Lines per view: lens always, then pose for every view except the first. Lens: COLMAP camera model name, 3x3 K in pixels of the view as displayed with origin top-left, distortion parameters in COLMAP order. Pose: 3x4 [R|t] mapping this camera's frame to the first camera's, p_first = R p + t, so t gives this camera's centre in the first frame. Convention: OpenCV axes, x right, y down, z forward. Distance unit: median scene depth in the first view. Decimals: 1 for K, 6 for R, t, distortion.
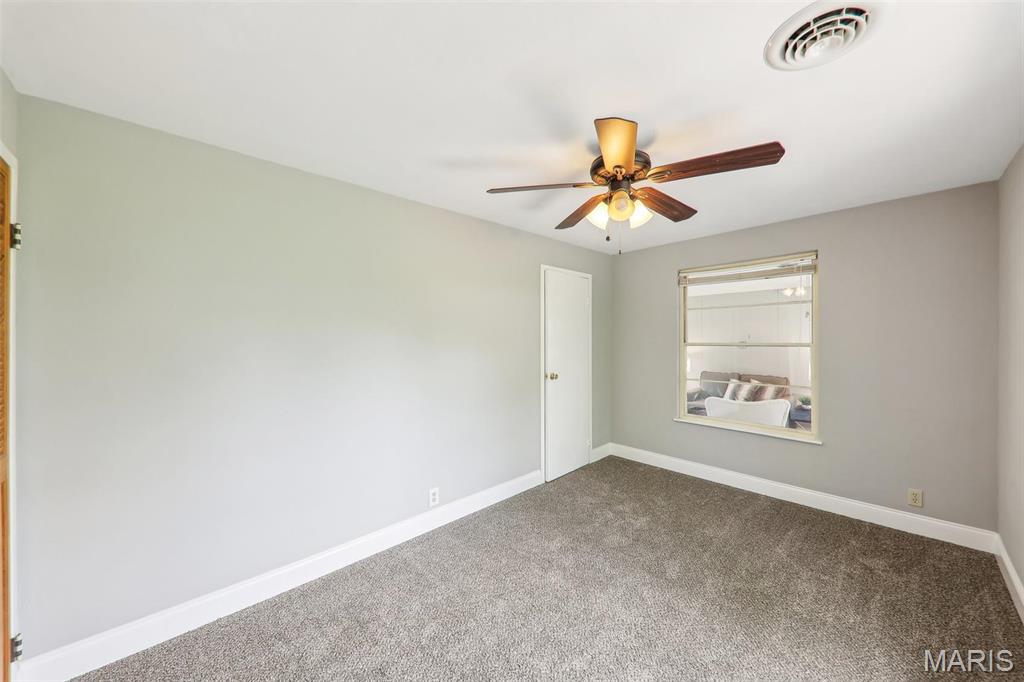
lens RADIAL K [[358.5, 0, 511.1], [0, 358.5, 342.8], [0, 0, 1]] dist [0.001171, -0.000105]
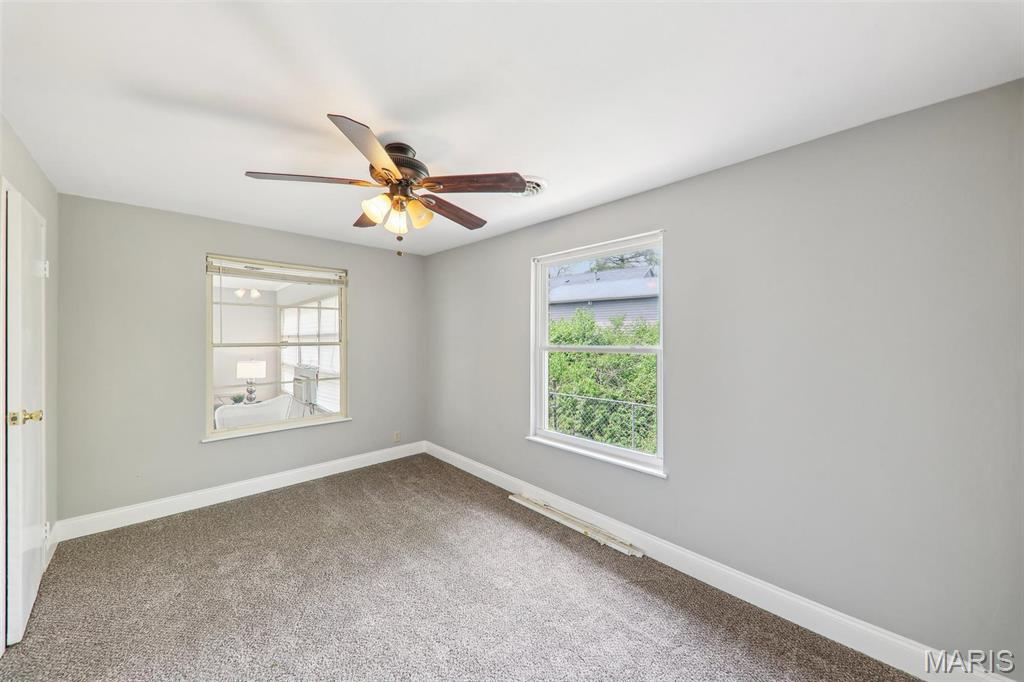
lens RADIAL K [[358.5, 0, 511.1], [0, 358.5, 342.8], [0, 0, 1]] dist [0.001171, -0.000105]
pose [[0.009273, -0.012971, 0.999873, -0.457454], [0.012367, 0.999841, 0.012856, -0.006582], [-0.999881, 0.012246, 0.009432, 0.432138]]
